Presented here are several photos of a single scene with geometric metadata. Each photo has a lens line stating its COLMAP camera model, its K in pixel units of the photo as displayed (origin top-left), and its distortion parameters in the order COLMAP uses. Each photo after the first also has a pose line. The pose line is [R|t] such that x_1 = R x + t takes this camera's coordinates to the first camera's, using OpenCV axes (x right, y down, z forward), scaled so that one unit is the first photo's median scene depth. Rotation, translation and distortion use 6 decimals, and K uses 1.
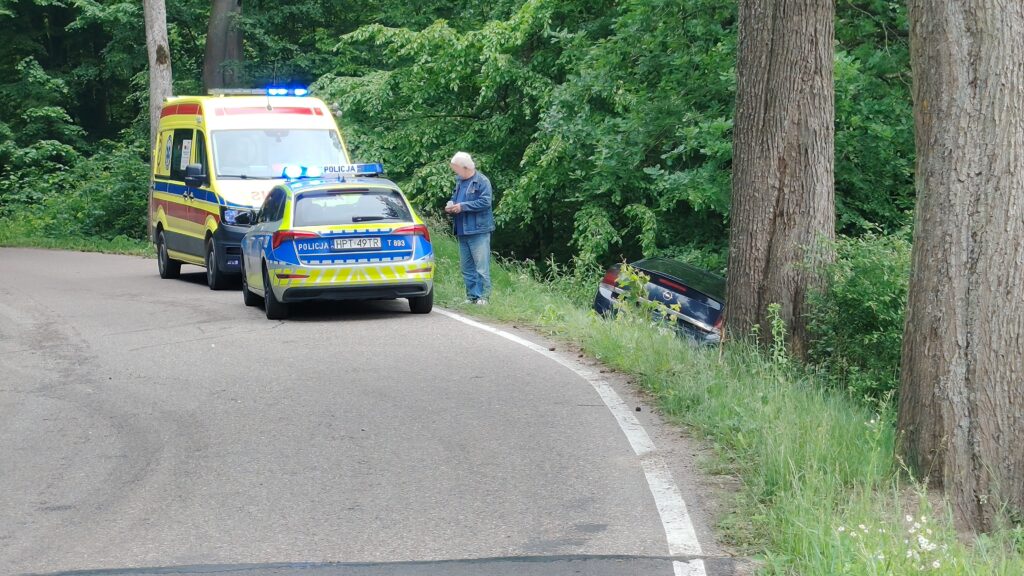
lens RADIAL K [[2631.0, 0, 502.1], [0, 2631.0, 334.8], [0, 0, 1]] dist [0.606604, 0.000000]
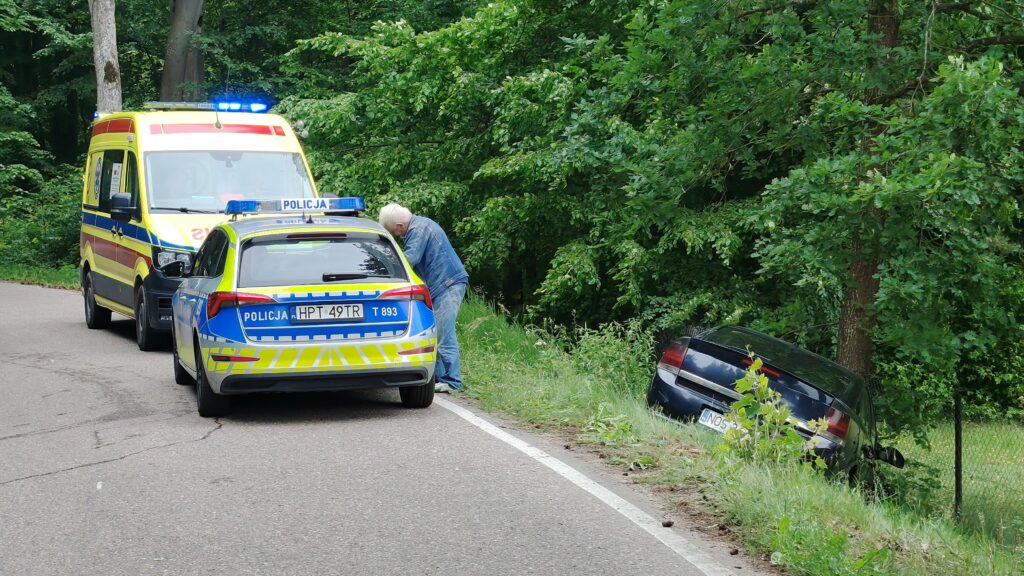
lens RADIAL K [[2128.4, 0, 517.5], [0, 2128.4, 312.8], [0, 0, 1]] dist [0.295648, 0.000000]
pose [[0.999142, 0.010095, 0.040174, -0.021952], [-0.009823, 0.999928, -0.006955, -0.024460], [-0.040242, 0.006555, 0.999168, 0.342604]]
